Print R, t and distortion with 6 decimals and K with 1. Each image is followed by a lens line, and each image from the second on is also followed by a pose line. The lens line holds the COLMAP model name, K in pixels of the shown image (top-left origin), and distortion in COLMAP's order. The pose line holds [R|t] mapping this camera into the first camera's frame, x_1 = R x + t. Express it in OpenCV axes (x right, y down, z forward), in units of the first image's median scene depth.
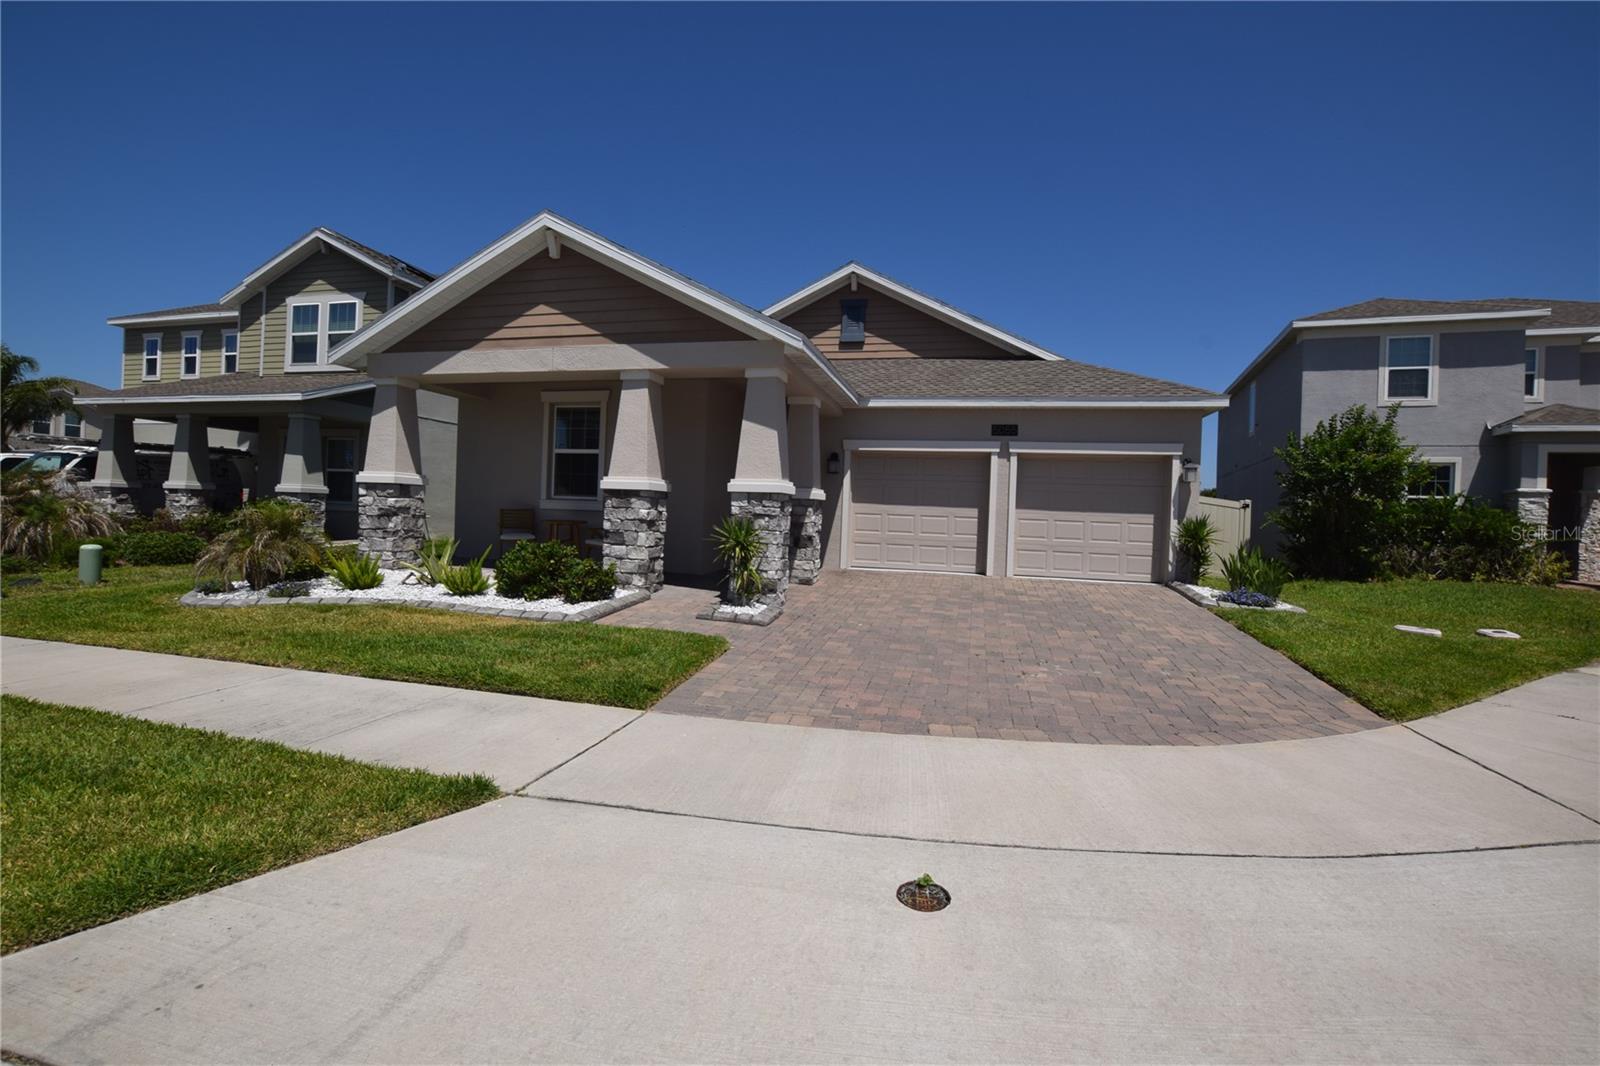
lens RADIAL K [[713.7, 0, 797.5], [0, 713.7, 519.6], [0, 0, 1]] dist [-0.040130, 0.008198]
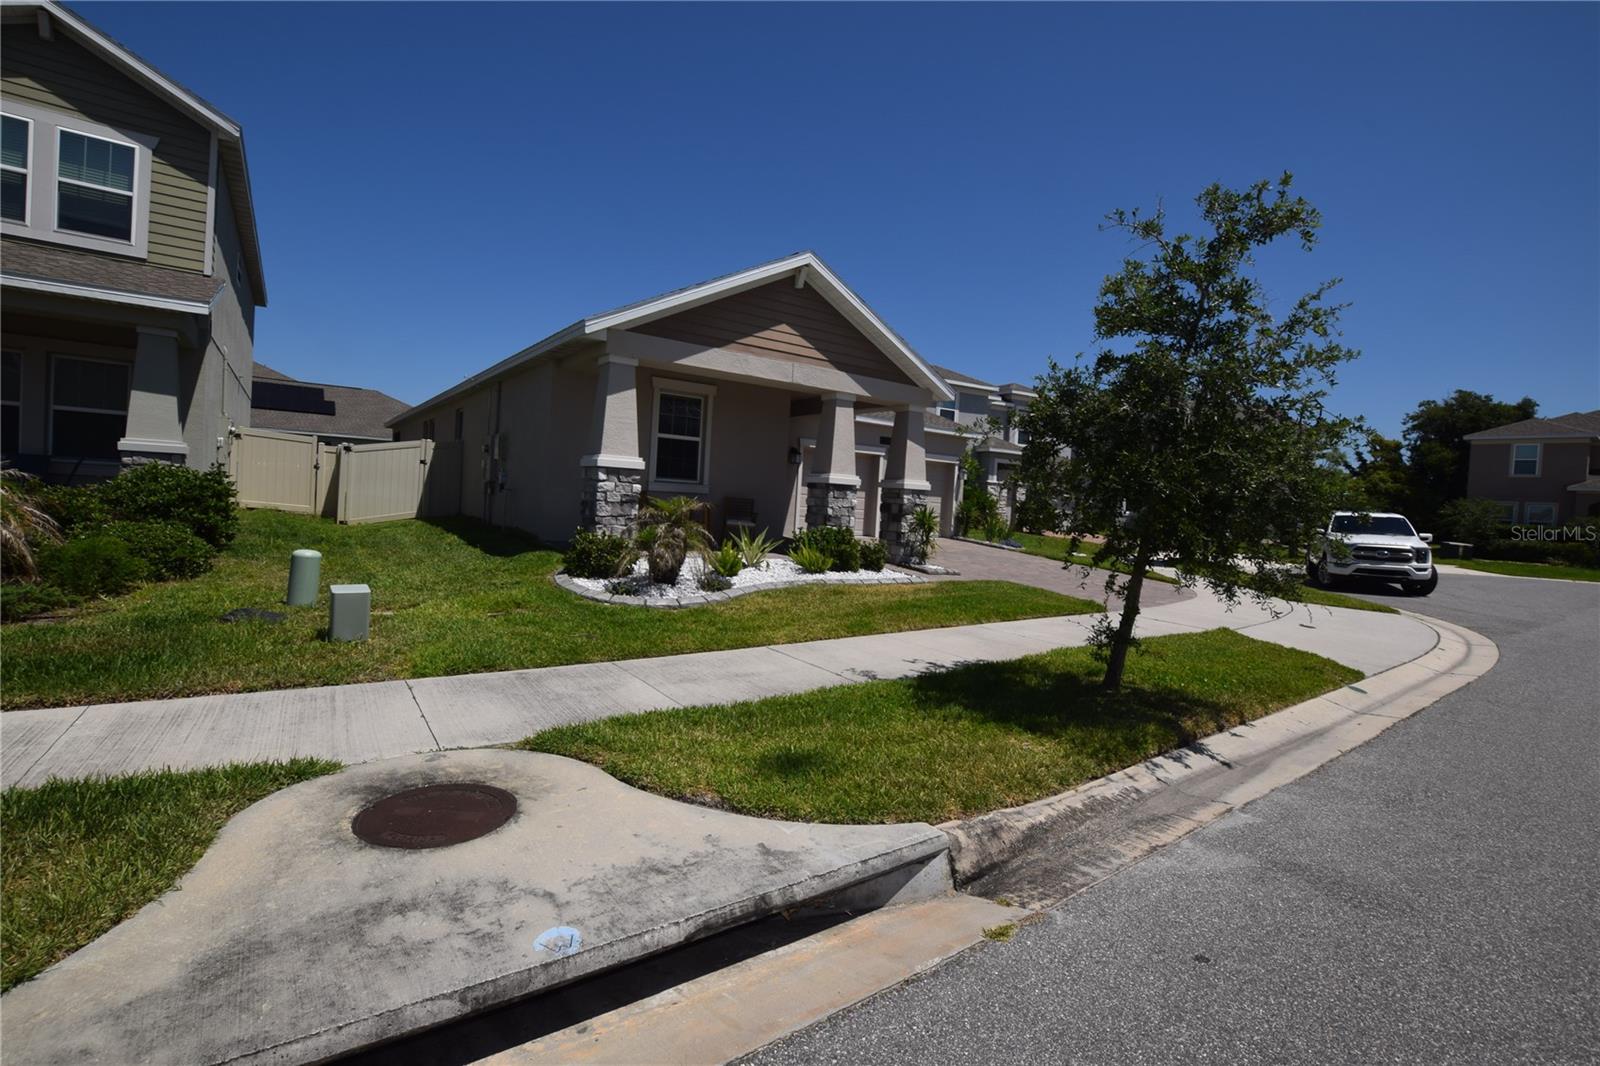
lens RADIAL K [[713.7, 0, 797.5], [0, 713.7, 519.6], [0, 0, 1]] dist [-0.040130, 0.008198]
pose [[0.640950, -0.022257, 0.767260, -1.179619], [-0.030597, 0.998044, 0.054512, -0.042011], [-0.766973, -0.058415, 0.639015, 0.196877]]
